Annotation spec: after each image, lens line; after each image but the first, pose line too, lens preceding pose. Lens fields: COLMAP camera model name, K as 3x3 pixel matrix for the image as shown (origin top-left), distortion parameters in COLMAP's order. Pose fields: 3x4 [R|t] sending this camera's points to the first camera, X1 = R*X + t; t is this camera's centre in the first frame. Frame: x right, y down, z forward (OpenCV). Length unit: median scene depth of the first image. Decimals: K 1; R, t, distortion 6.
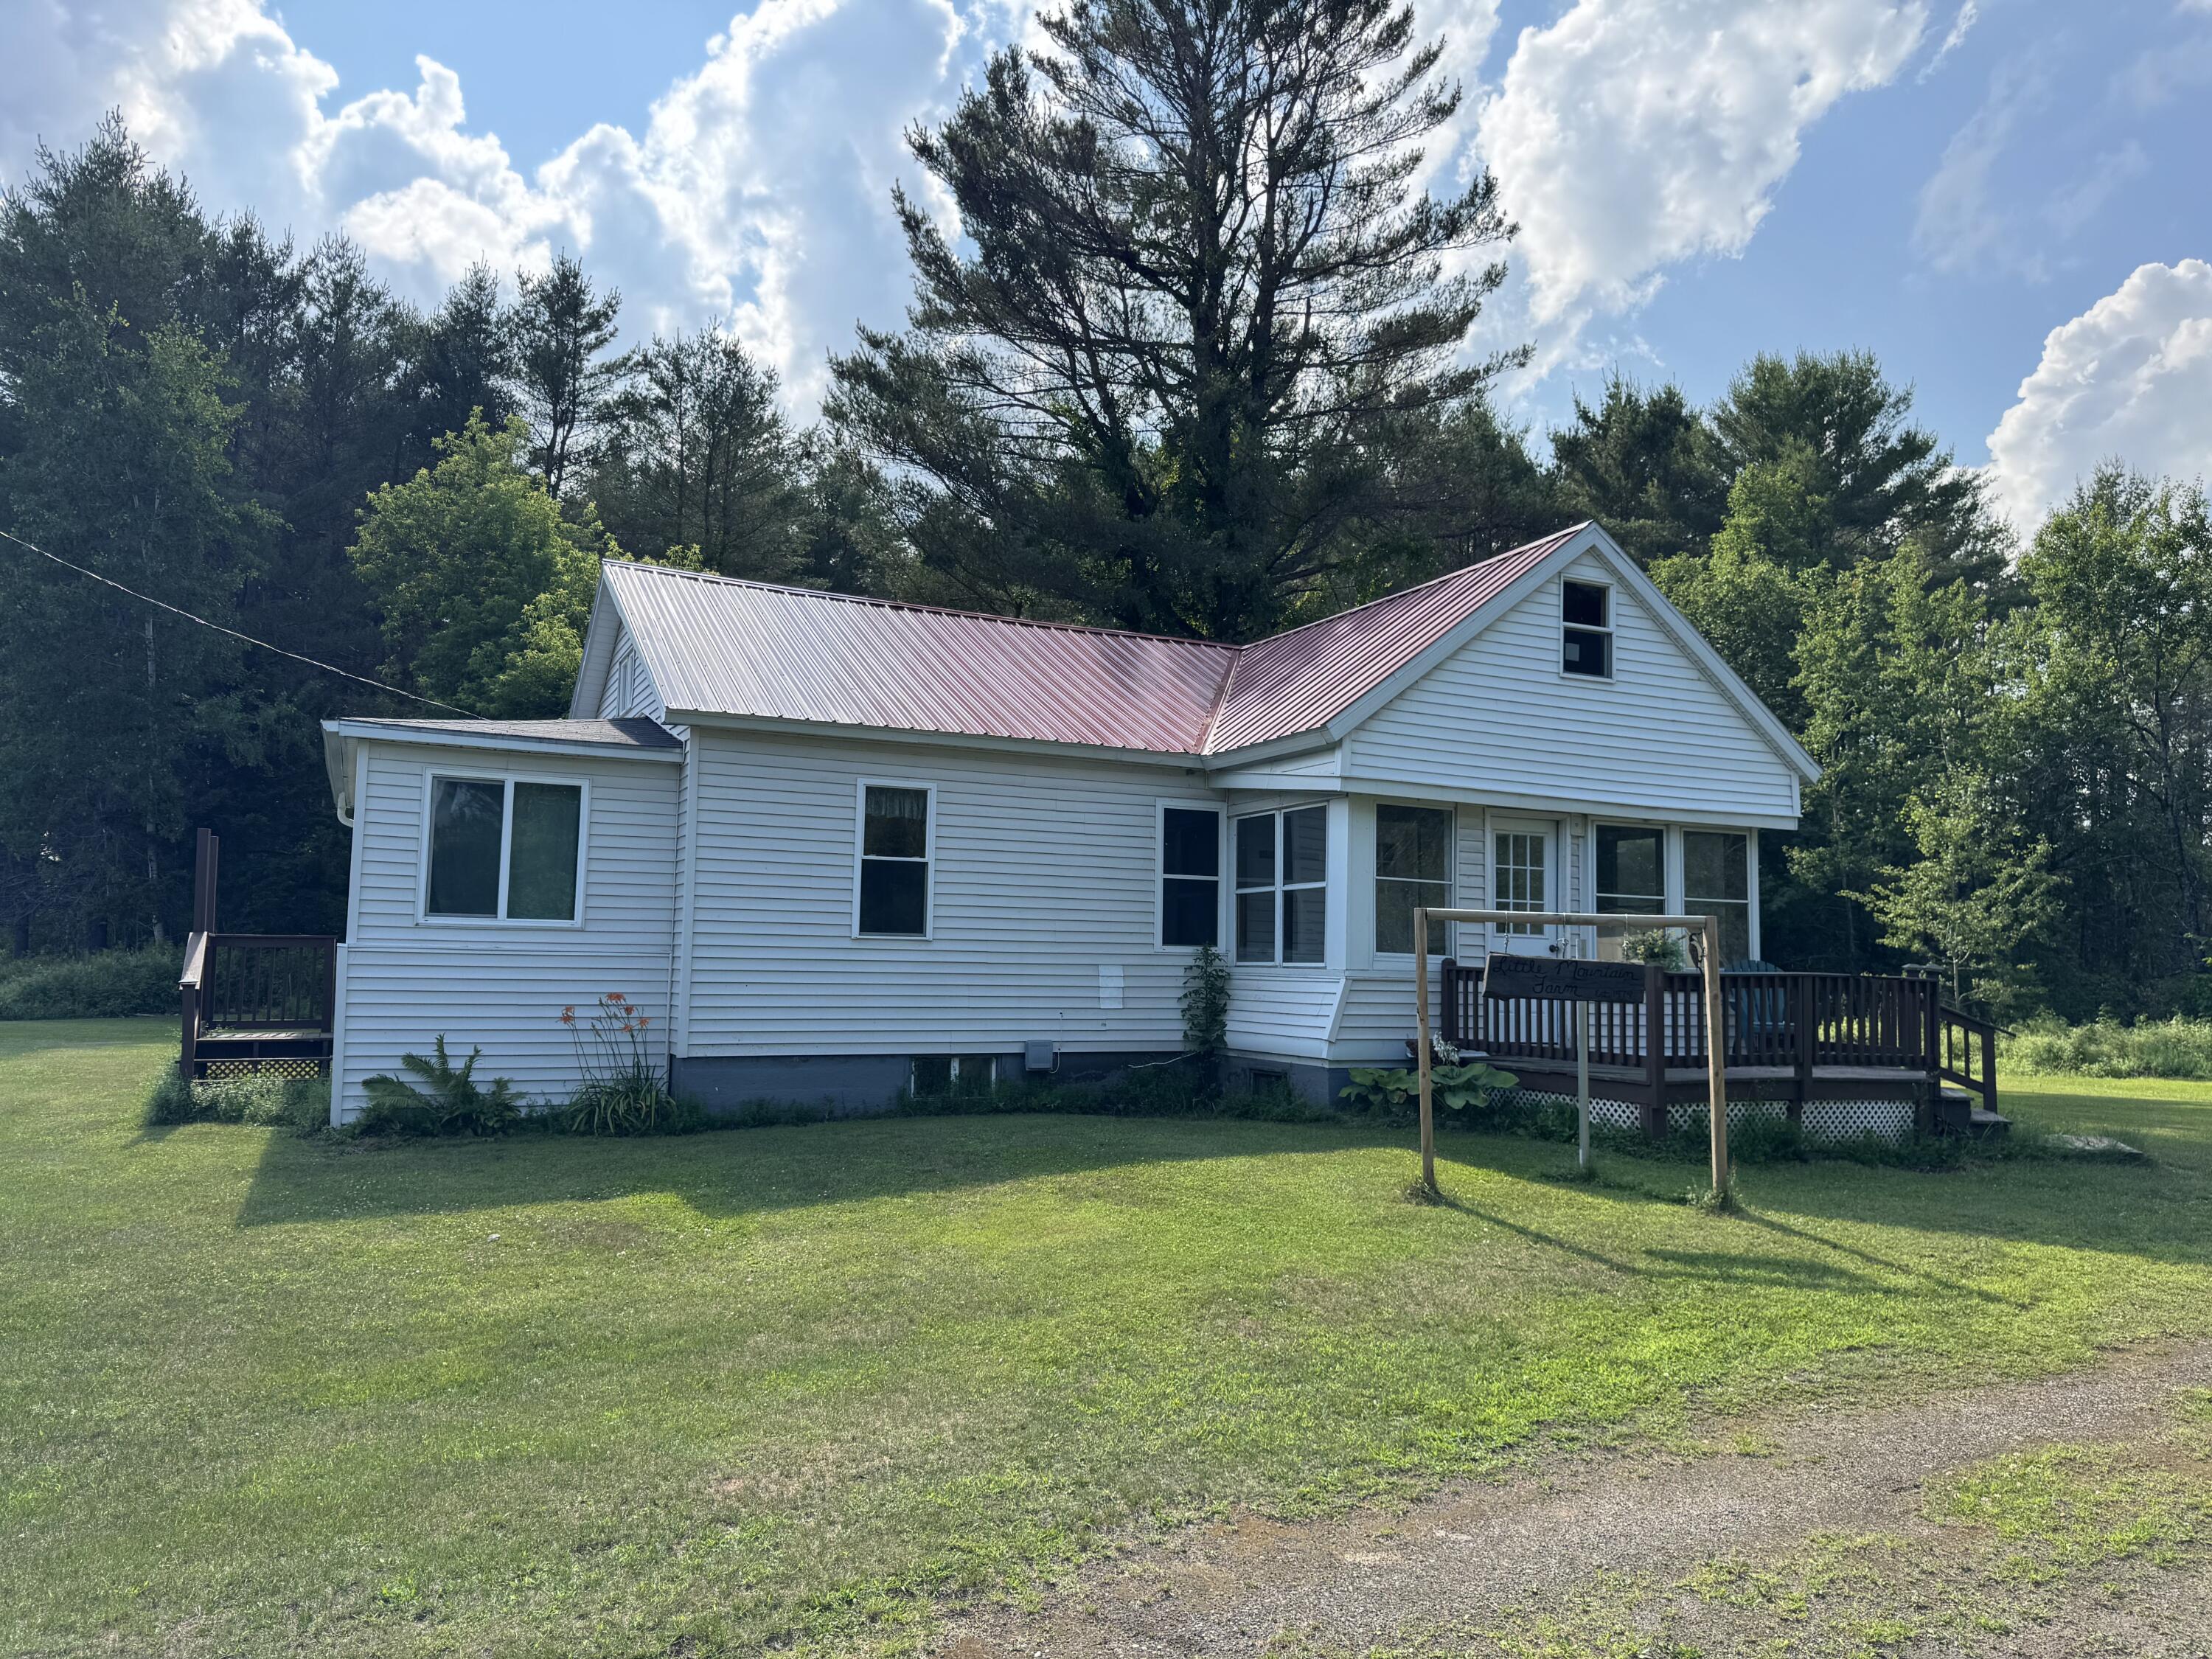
lens RADIAL K [[1530.2, 0, 1103.9], [0, 1530.2, 839.8], [0, 0, 1]] dist [0.132425, -0.169546]
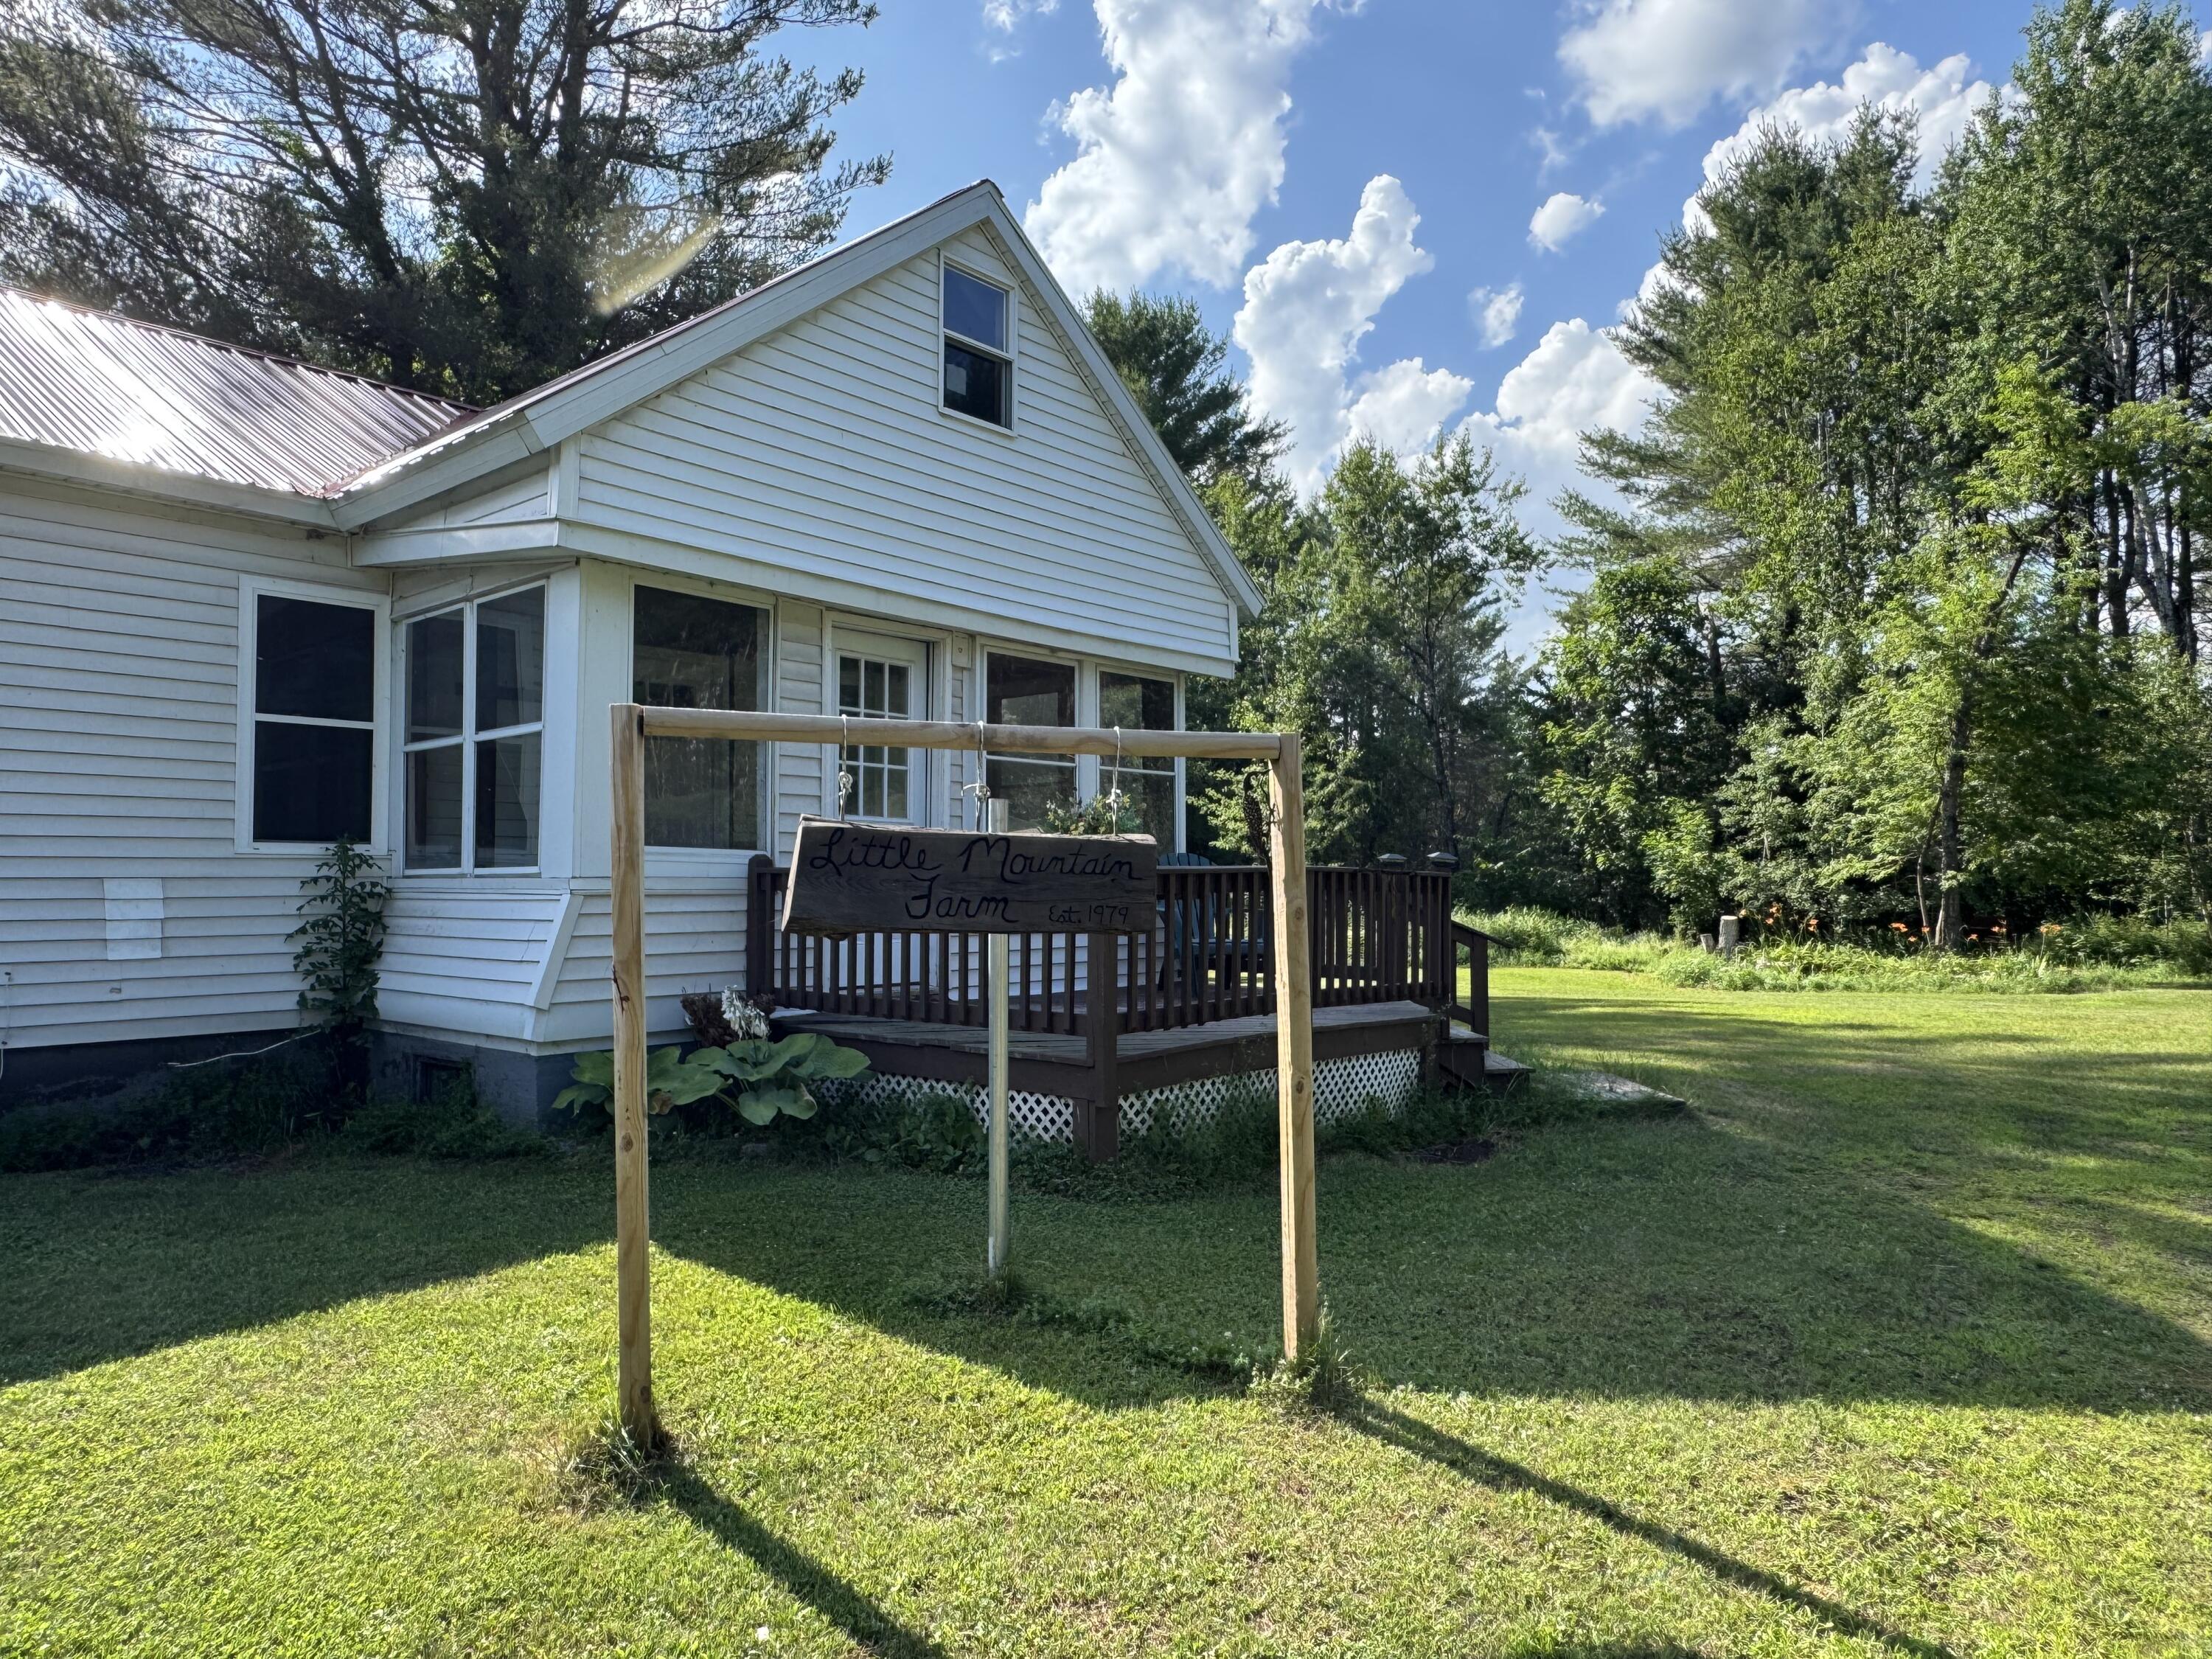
lens RADIAL K [[1428.3, 0, 1106.0], [0, 1428.3, 829.5], [0, 0, 1]] dist [-0.004231, 0.003223]
pose [[0.911795, -0.003101, 0.410634, 0.107270], [-0.016115, 0.998931, 0.043325, 0.036962], [-0.410329, -0.046121, 0.910770, 0.400240]]
